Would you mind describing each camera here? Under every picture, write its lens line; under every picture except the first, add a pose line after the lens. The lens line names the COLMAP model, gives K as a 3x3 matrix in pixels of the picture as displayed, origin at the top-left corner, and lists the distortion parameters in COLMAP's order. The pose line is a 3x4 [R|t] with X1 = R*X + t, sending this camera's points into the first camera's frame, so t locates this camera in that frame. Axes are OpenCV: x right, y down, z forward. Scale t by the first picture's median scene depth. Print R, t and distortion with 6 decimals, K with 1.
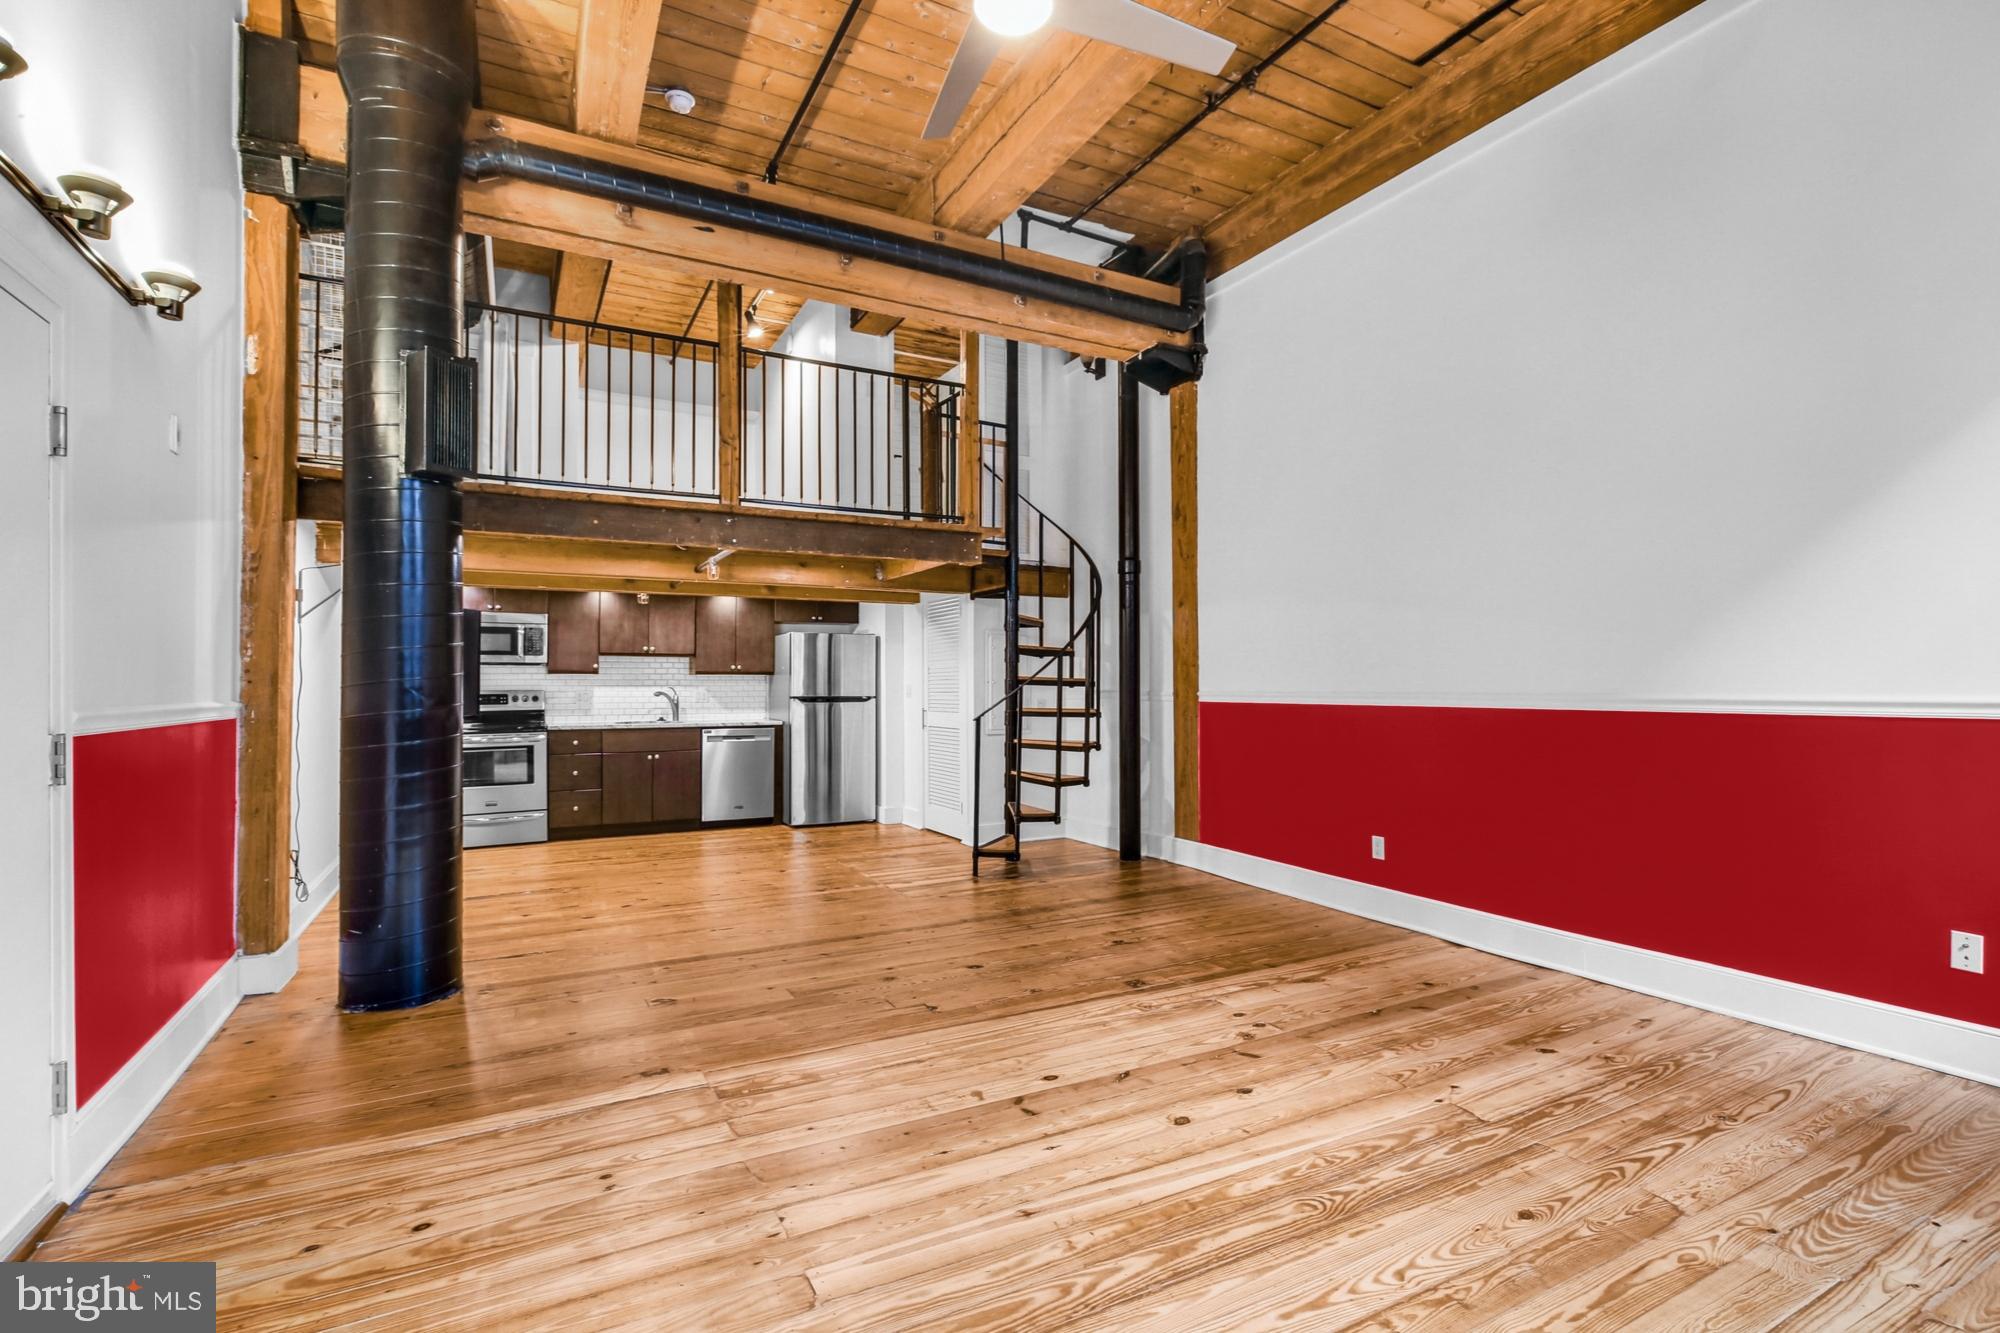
lens RADIAL K [[919.4, 0, 1004.8], [0, 919.4, 671.0], [0, 0, 1]] dist [-0.003145, 0.000311]
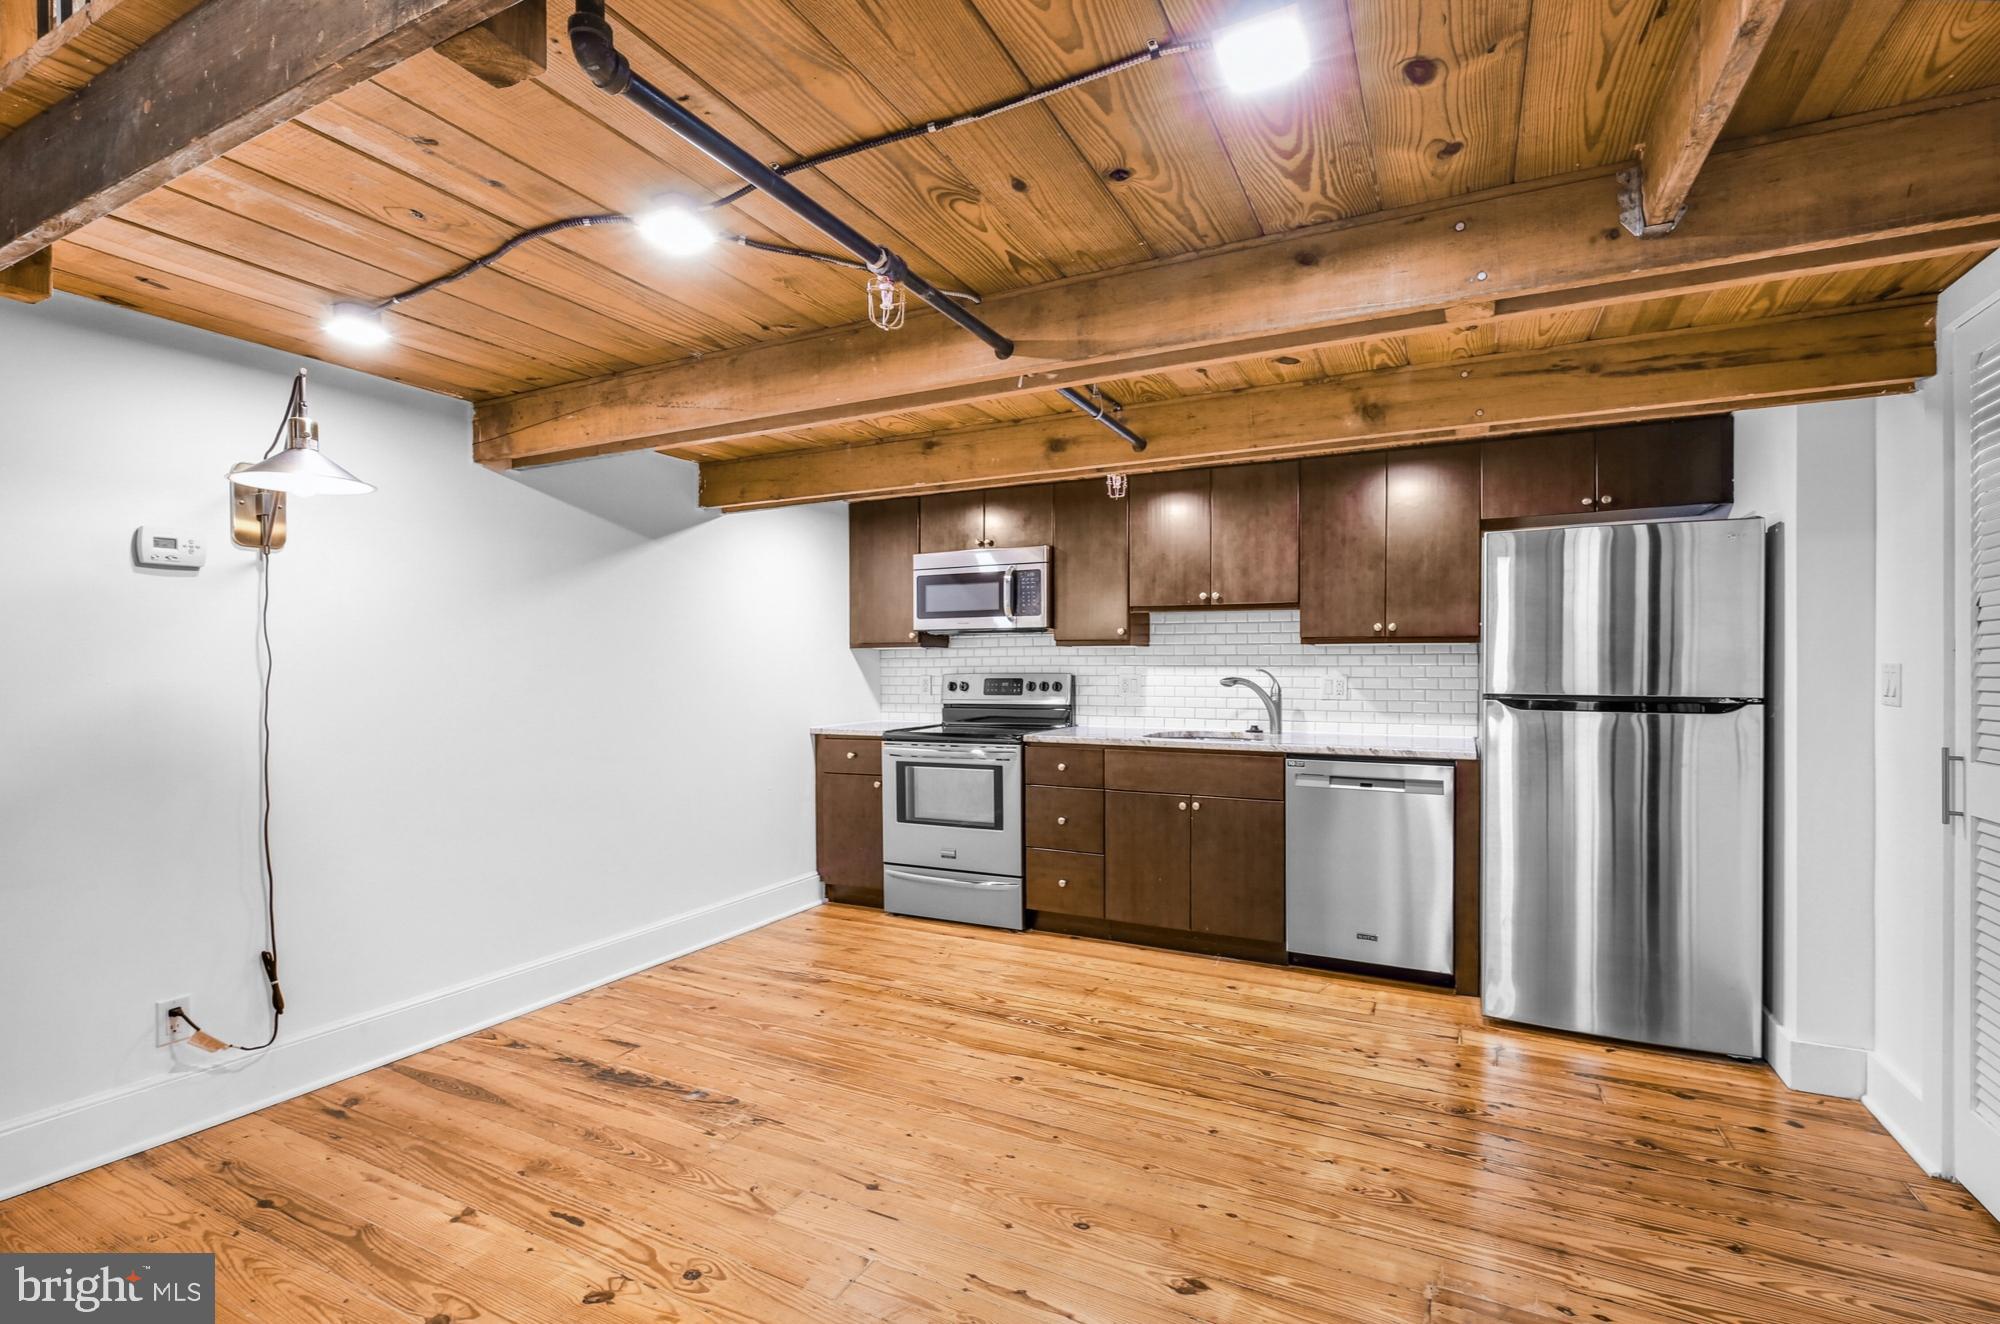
lens RADIAL K [[915.4, 0, 998.9], [0, 915.4, 670.4], [0, 0, 1]] dist [-0.001134, -0.000224]
pose [[0.572038, 0.004675, -0.820214, -0.025685], [0.008608, 0.999894, 0.011703, 0.011257], [0.820182, -0.013755, 0.571937, 0.594100]]
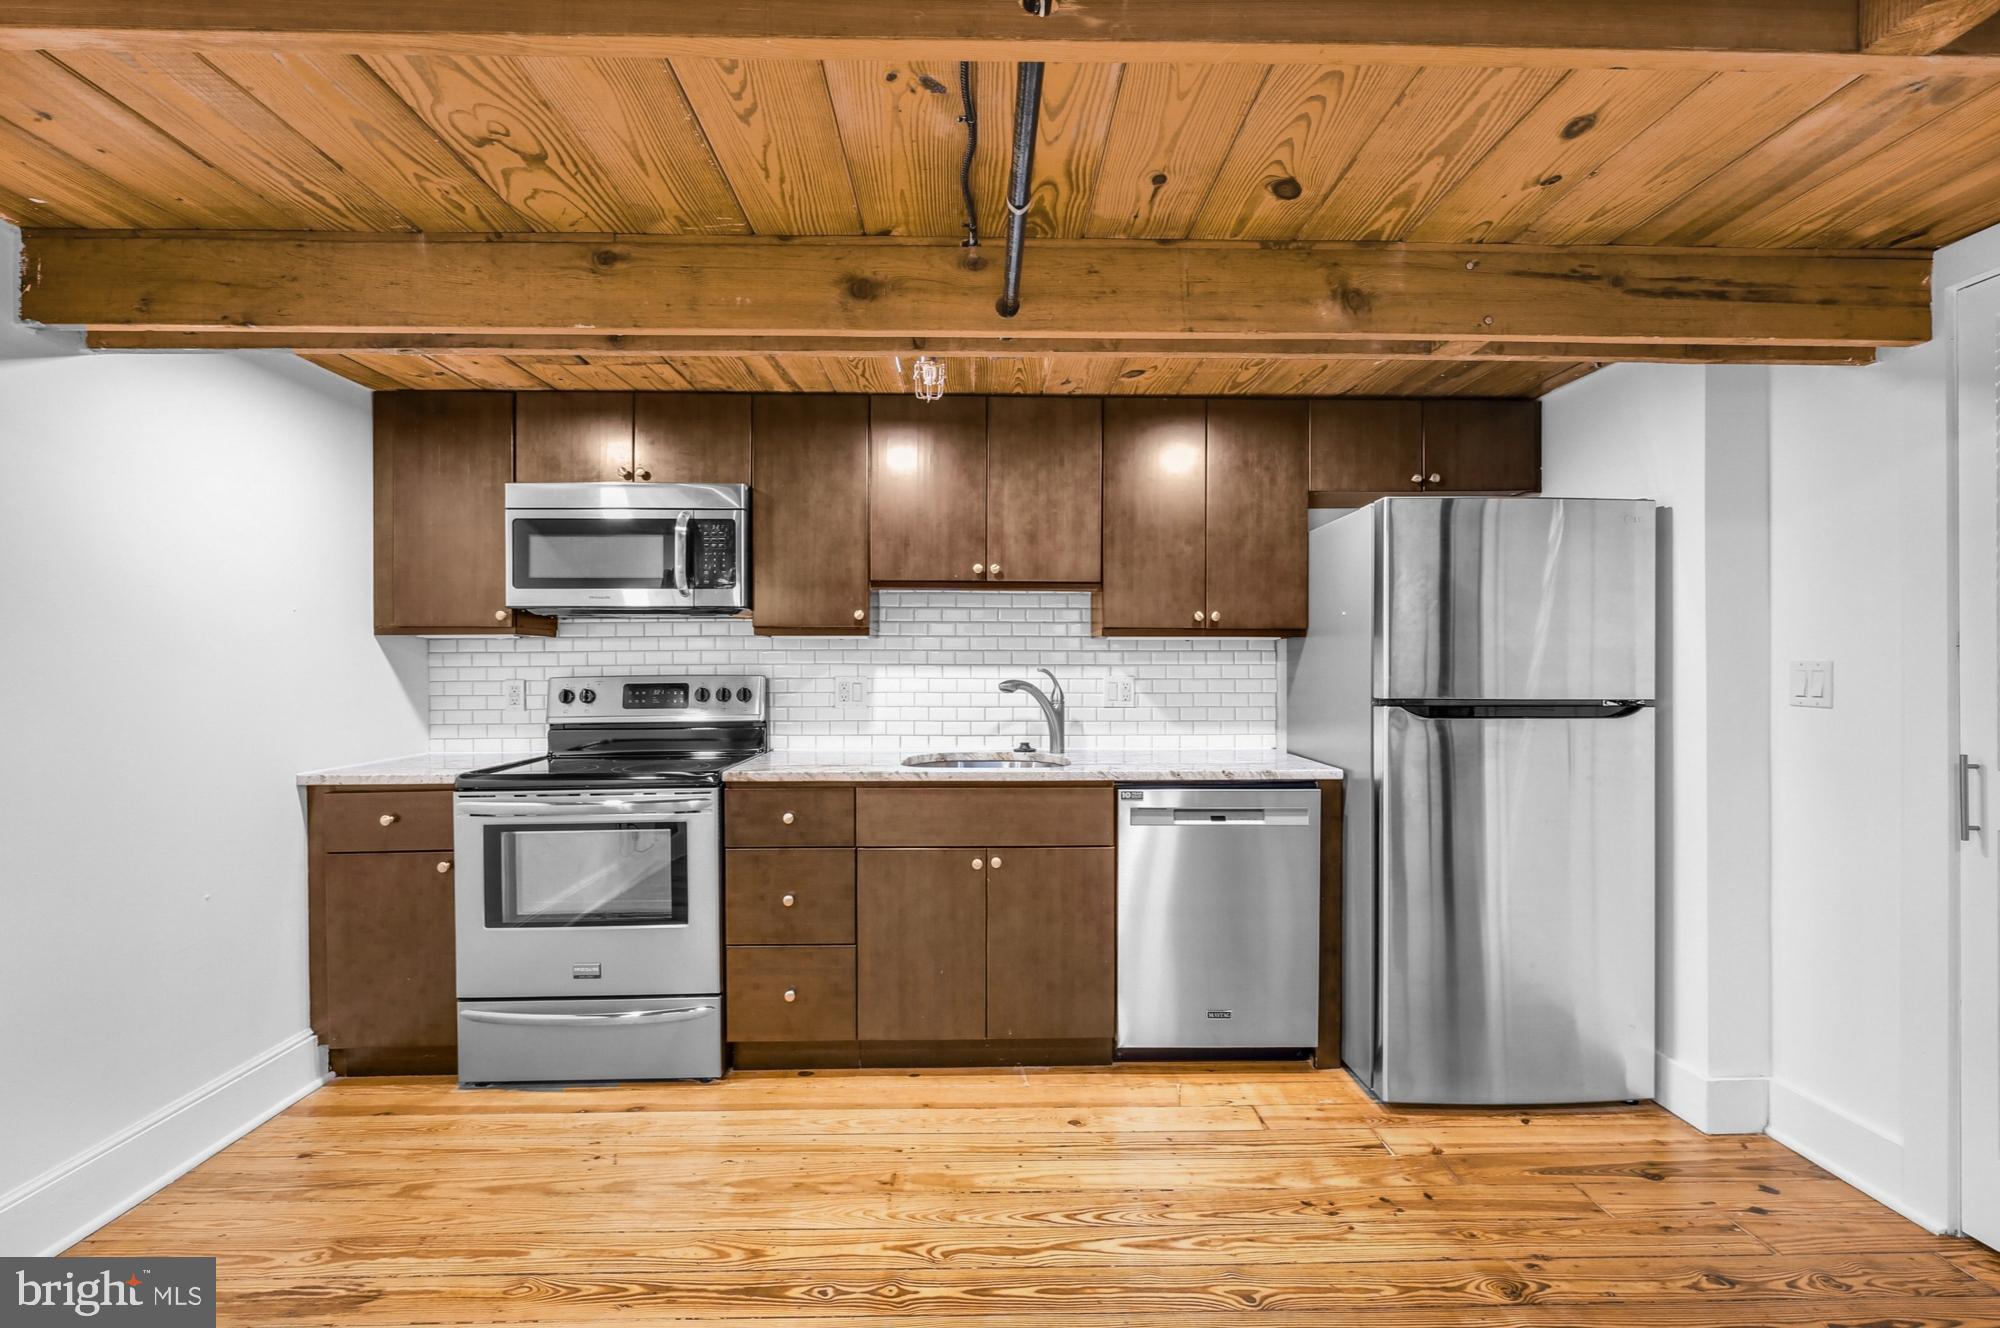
lens RADIAL K [[919.4, 0, 1004.8], [0, 919.4, 668.5], [0, 0, 1]] dist [-0.003145, 0.000311]
pose [[0.896273, 0.001279, -0.443502, -0.206709], [0.004004, 0.999932, 0.010975, 0.013258], [0.443486, -0.011613, 0.896206, 0.649504]]
